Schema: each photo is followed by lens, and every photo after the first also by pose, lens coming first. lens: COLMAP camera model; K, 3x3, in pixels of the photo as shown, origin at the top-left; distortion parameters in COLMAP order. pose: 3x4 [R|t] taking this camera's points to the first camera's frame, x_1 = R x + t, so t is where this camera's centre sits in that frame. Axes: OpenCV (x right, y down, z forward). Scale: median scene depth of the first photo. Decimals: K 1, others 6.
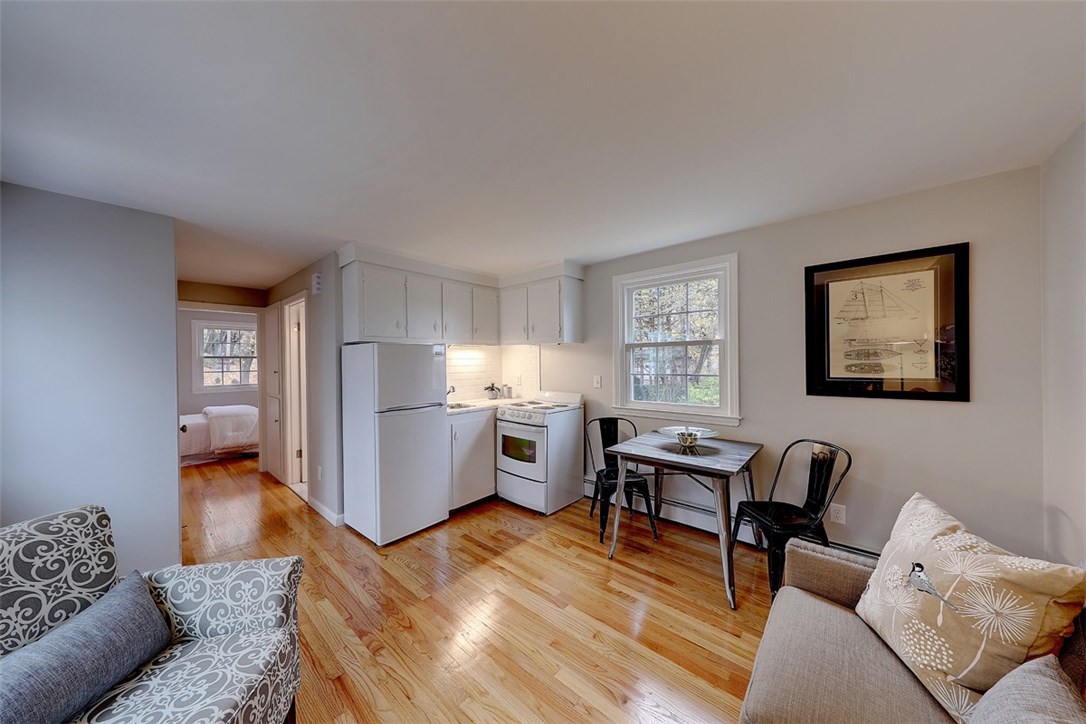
lens RADIAL K [[352.8, 0, 541.0], [0, 352.8, 361.9], [0, 0, 1]] dist [0.000322, -0.000176]
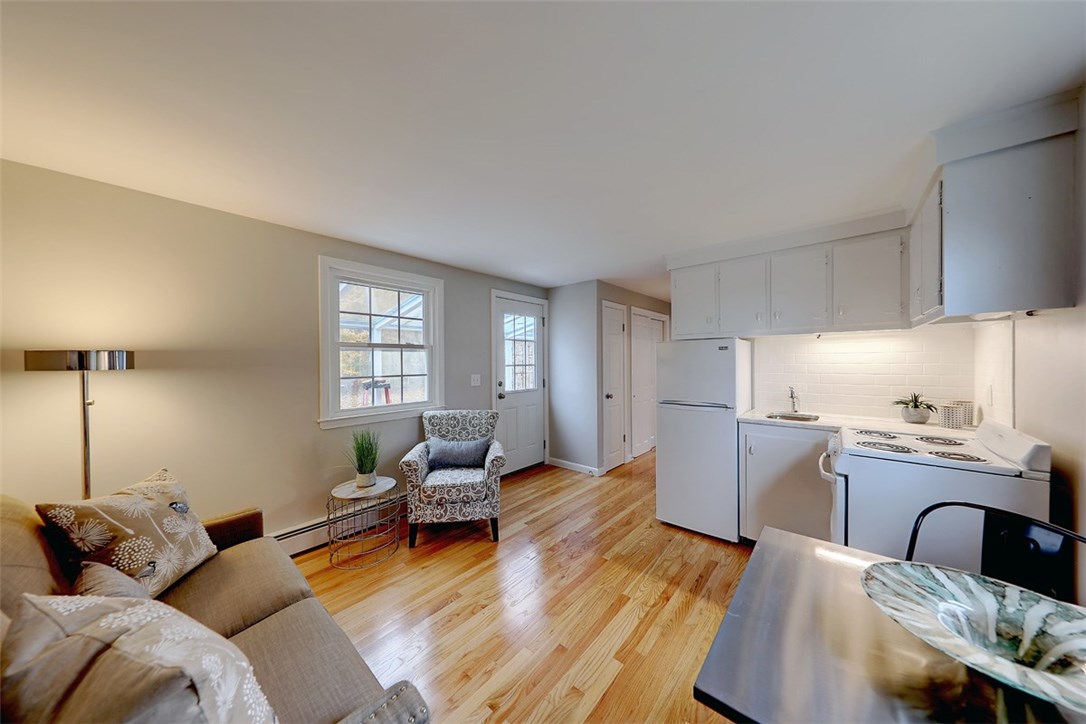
lens RADIAL K [[342.2, 0, 541.8], [0, 342.2, 362.4], [0, 0, 1]] dist [0.004371, -0.001142]
pose [[0.001820, 0.012774, -0.999917, 0.713901], [0.007502, 0.999890, 0.012787, -0.004746], [0.999970, -0.007525, 0.001724, 0.691495]]
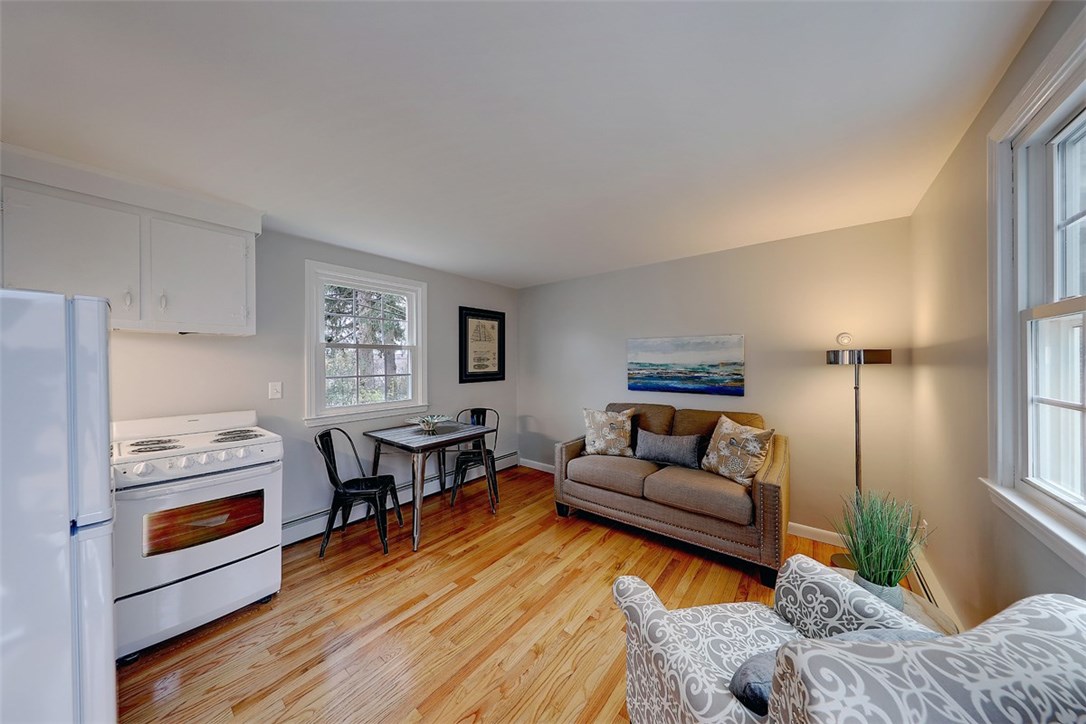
lens RADIAL K [[342.2, 0, 541.8], [0, 342.2, 362.4], [0, 0, 1]] dist [0.004371, -0.001142]
pose [[-0.048447, 0.004646, 0.998815, -0.870118], [0.008330, 0.999956, -0.004247, 0.004465], [-0.998791, 0.008115, -0.048484, 0.695191]]
